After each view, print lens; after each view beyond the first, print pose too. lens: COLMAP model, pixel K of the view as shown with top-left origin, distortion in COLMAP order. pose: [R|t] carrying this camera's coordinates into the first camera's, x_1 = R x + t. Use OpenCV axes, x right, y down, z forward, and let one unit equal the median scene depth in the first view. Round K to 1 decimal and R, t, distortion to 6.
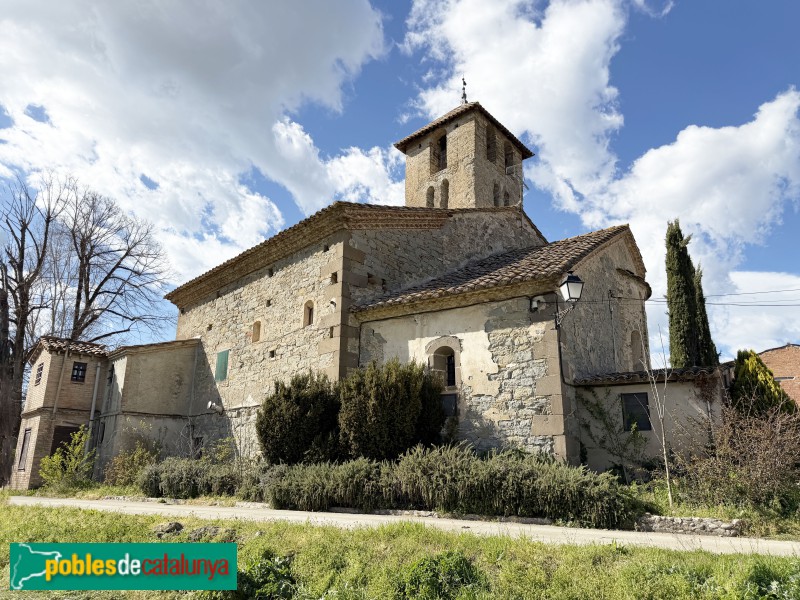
lens RADIAL K [[647.2, 0, 400.0], [0, 647.2, 300.0], [0, 0, 1]] dist [-0.069204, 0.005393]
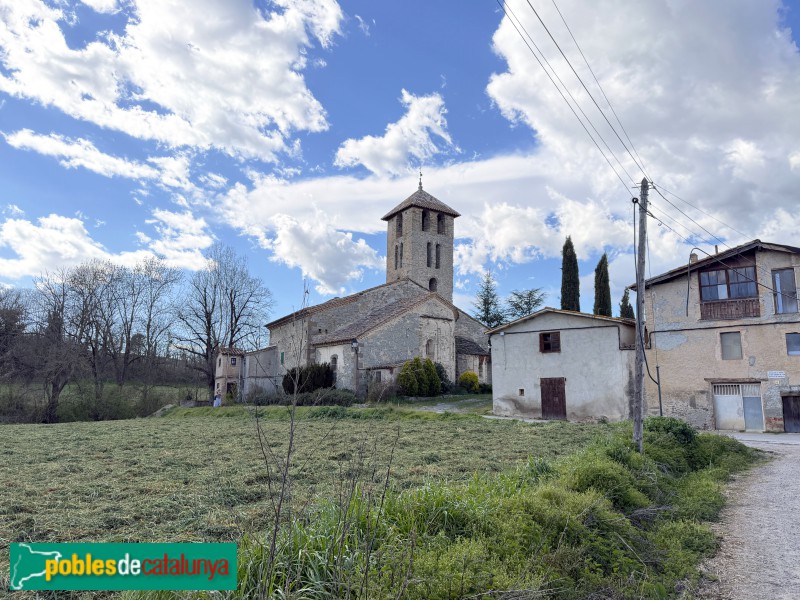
lens RADIAL K [[647.2, 0, 400.0], [0, 647.2, 300.0], [0, 0, 1]] dist [-0.069204, 0.005393]
pose [[0.970662, -0.059299, -0.233023, 0.838089], [0.087564, 0.989742, 0.112885, -0.394745], [0.223939, -0.129977, 0.965897, -1.455349]]
